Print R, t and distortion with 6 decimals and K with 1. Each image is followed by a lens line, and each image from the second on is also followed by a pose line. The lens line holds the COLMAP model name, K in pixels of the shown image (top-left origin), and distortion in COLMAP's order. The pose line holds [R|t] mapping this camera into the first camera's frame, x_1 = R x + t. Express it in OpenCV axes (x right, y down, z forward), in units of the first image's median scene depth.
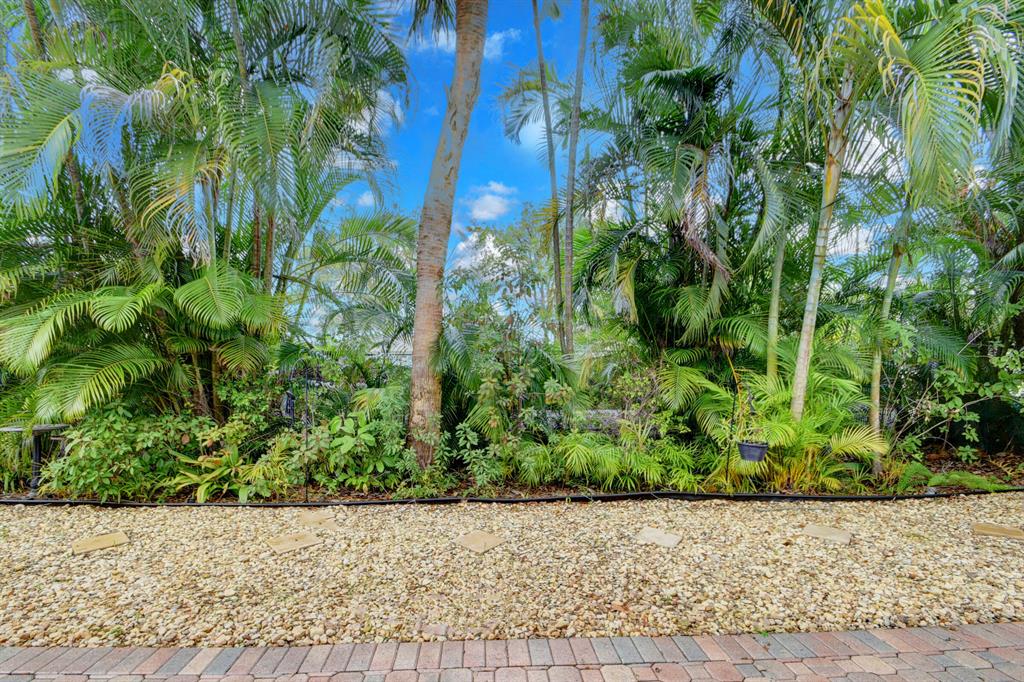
lens RADIAL K [[451.9, 0, 503.1], [0, 451.9, 368.4], [0, 0, 1]] dist [0.003255, -0.010235]
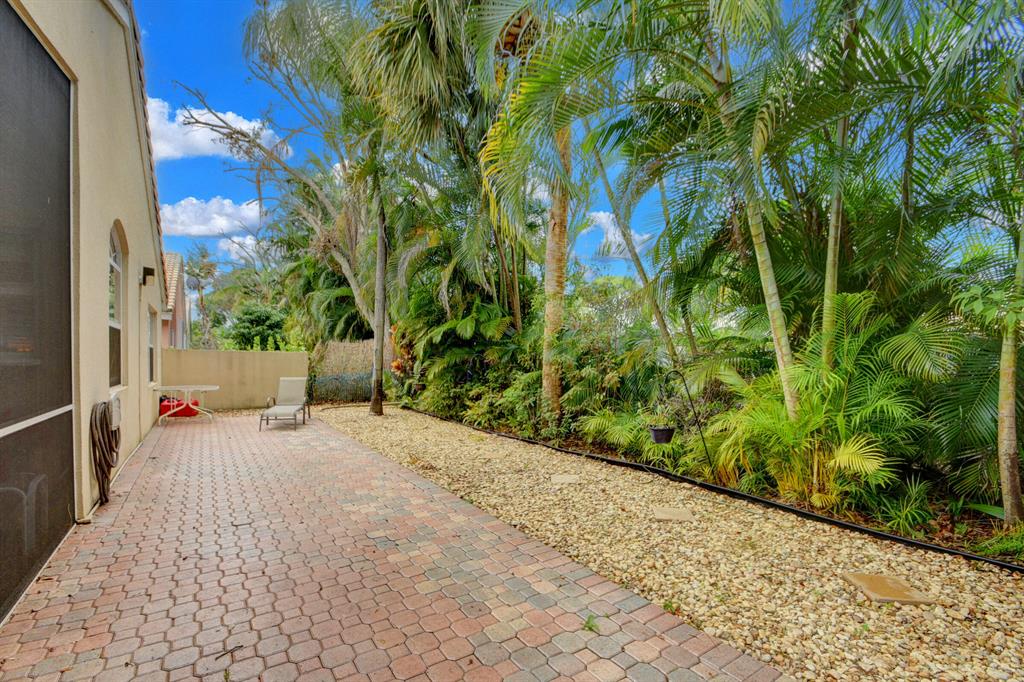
lens RADIAL K [[451.9, 0, 503.1], [0, 451.9, 368.4], [0, 0, 1]] dist [0.003255, -0.010235]
pose [[0.495925, 0.013984, -0.868253, 1.209646], [-0.000164, 0.999872, 0.016011, 0.009929], [0.868366, -0.007798, 0.495863, 0.128118]]
